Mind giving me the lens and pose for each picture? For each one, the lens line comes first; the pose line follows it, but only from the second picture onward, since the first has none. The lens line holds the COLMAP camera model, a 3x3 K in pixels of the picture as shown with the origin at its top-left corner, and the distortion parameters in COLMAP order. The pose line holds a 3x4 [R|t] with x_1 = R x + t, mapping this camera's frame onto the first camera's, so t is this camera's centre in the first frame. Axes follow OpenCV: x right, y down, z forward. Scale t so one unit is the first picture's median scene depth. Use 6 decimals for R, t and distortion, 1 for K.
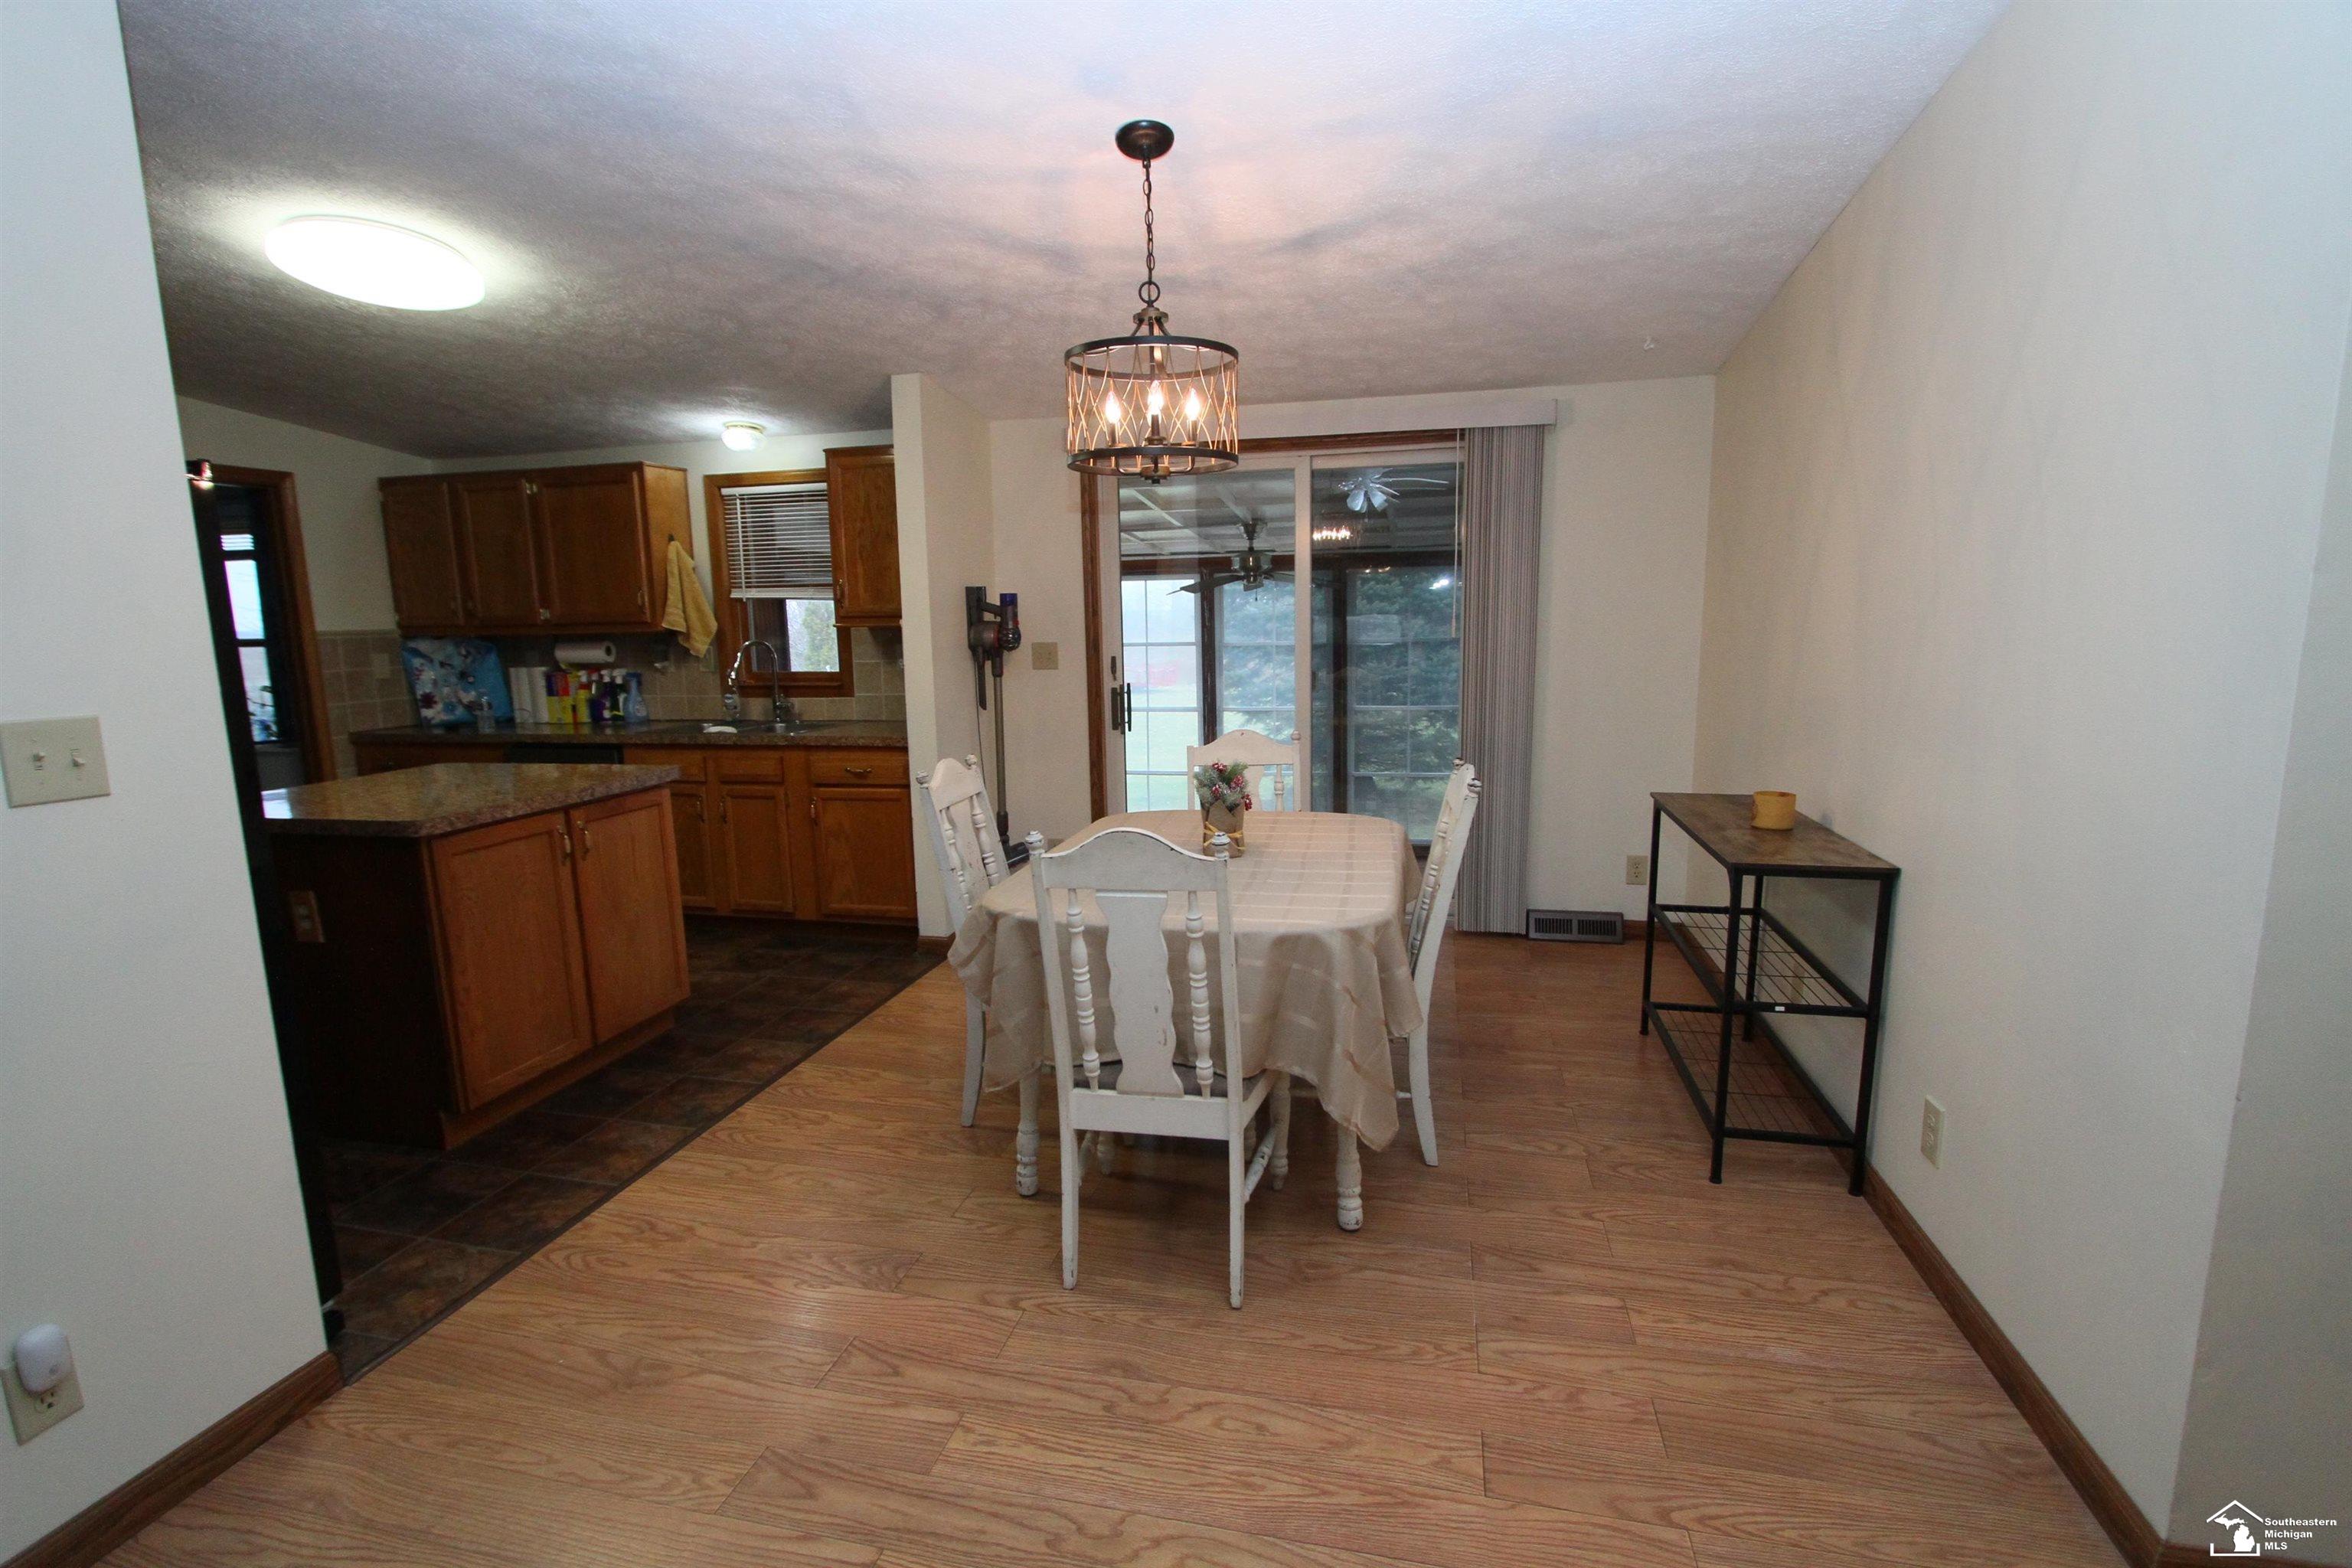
lens RADIAL K [[1097.3, 0, 1162.9], [0, 1097.3, 795.2], [0, 0, 1]] dist [-0.019310, -0.000322]
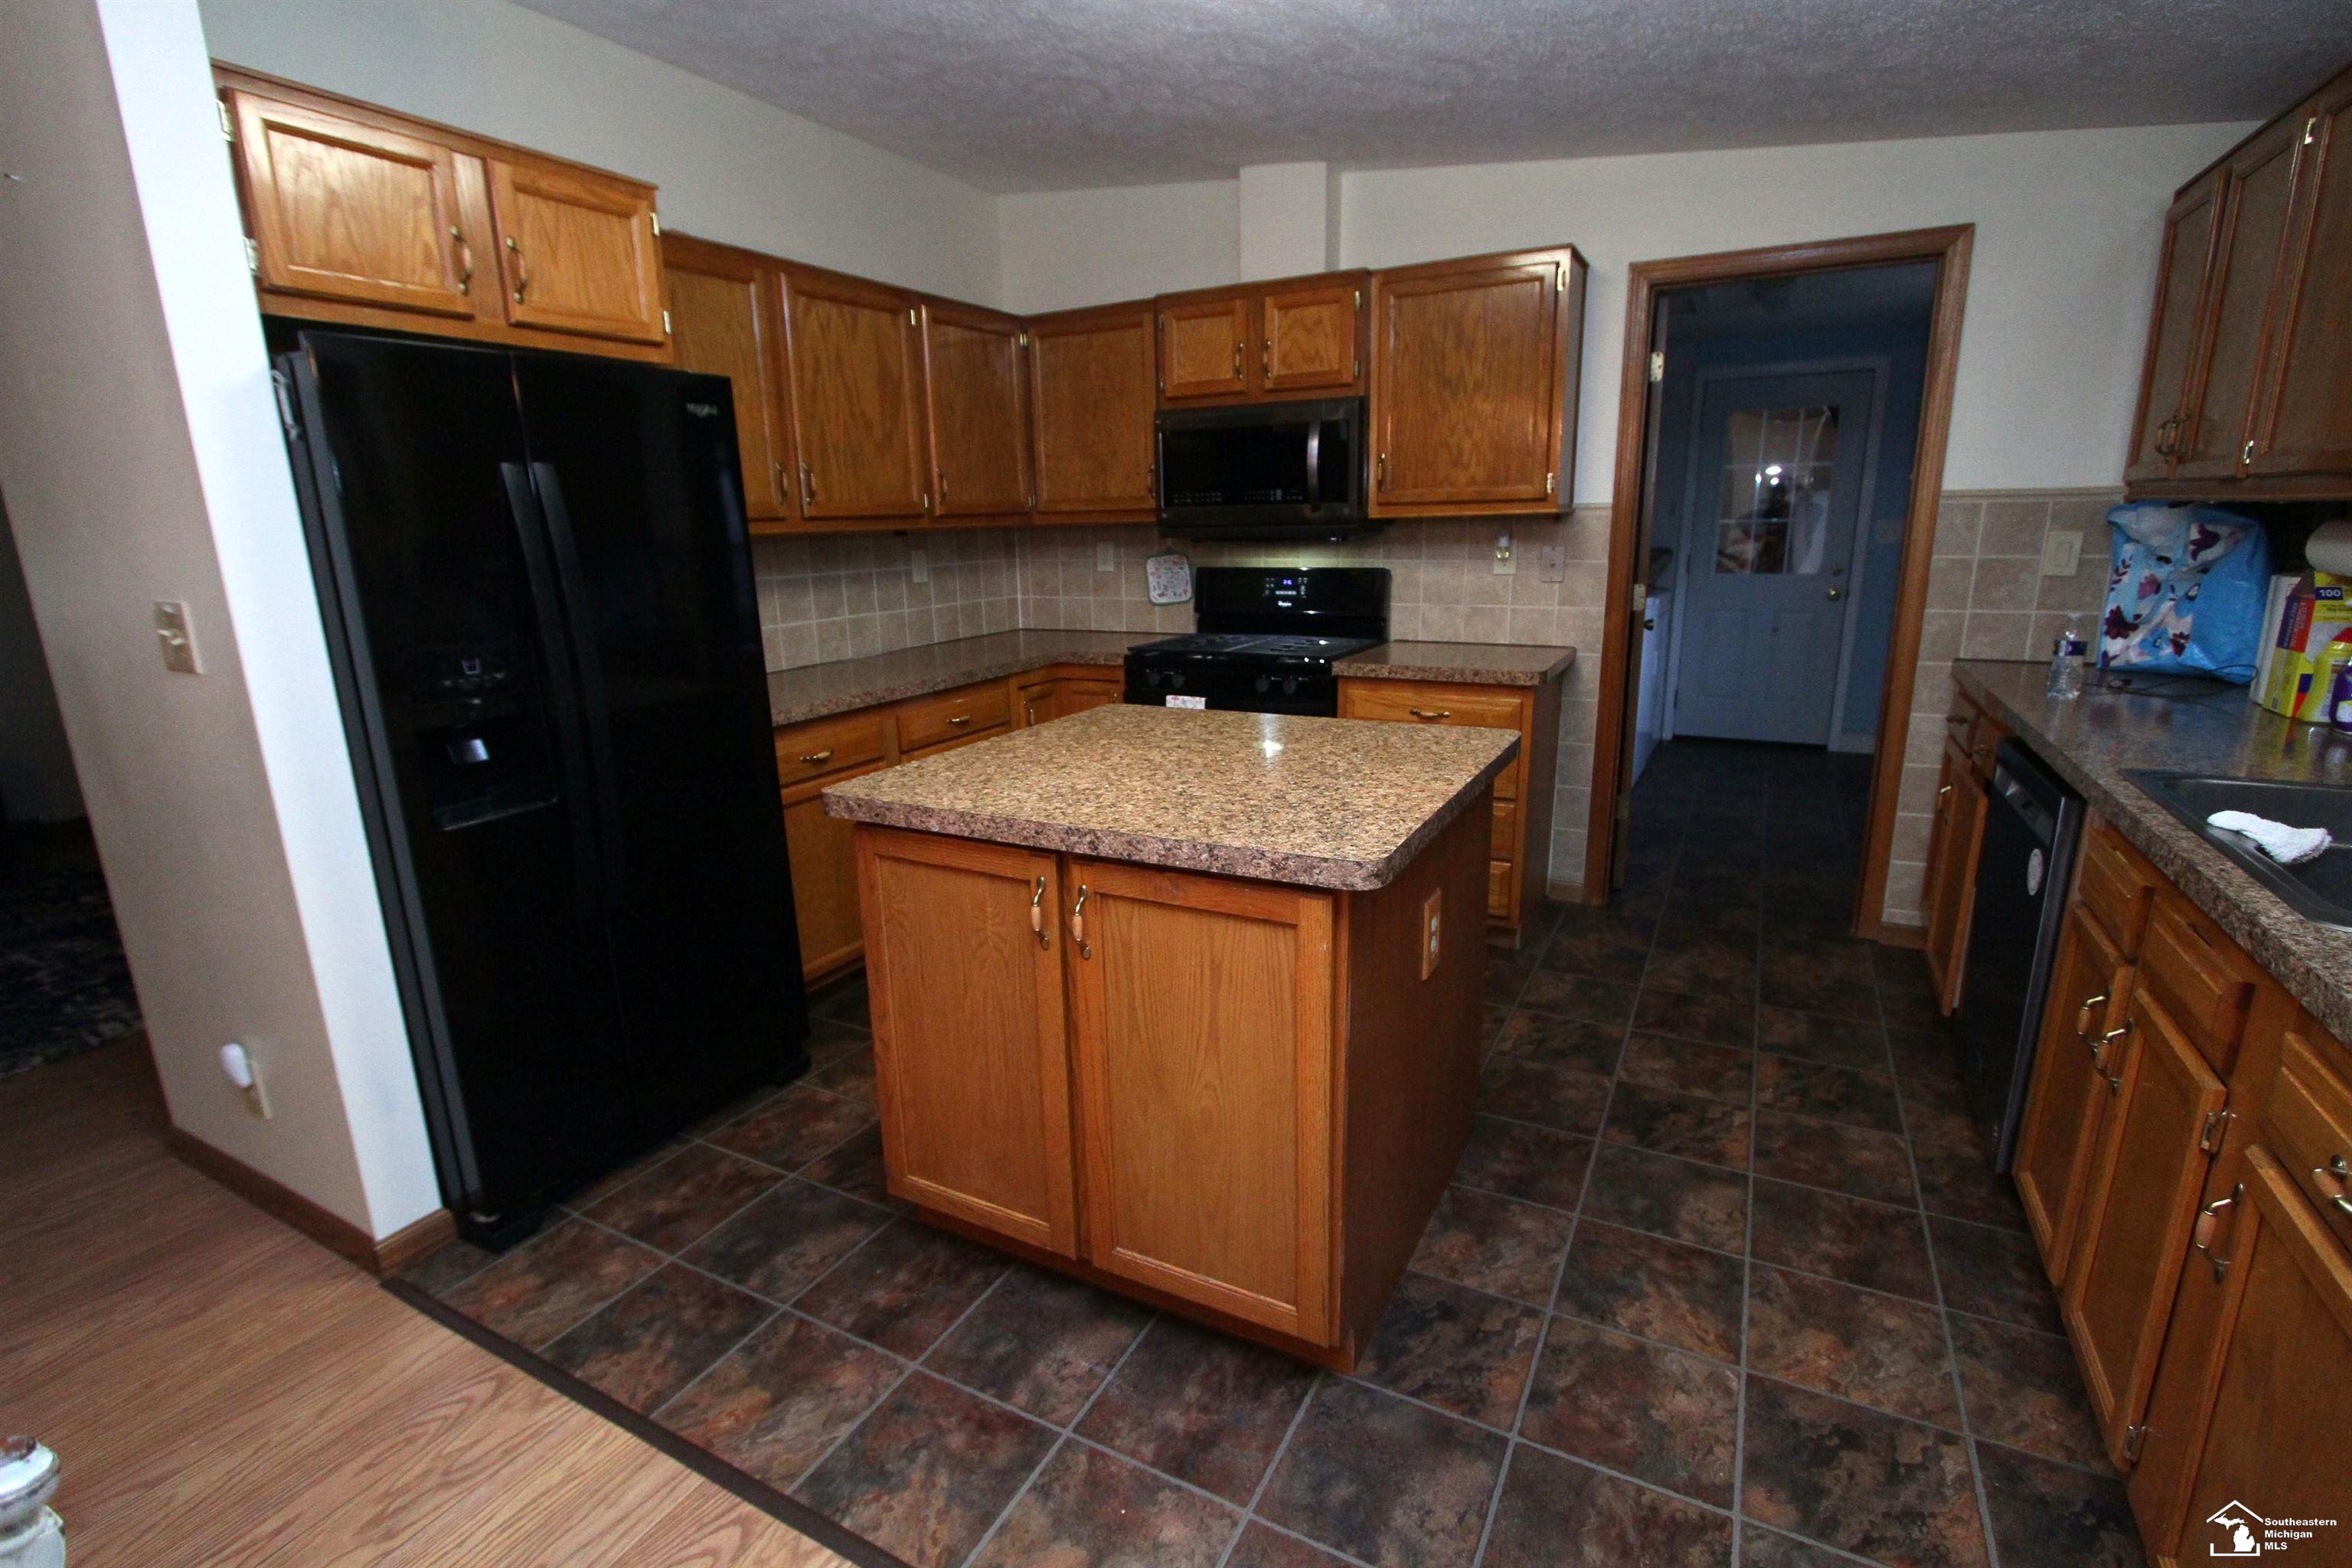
lens RADIAL K [[1097.3, 0, 1162.9], [0, 1097.3, 795.2], [0, 0, 1]] dist [-0.019310, -0.000322]
pose [[-0.254069, 0.259025, -0.931856, -0.042605], [-0.125289, 0.946539, 0.297266, -0.116592], [0.959037, 0.192277, -0.208033, 0.743228]]
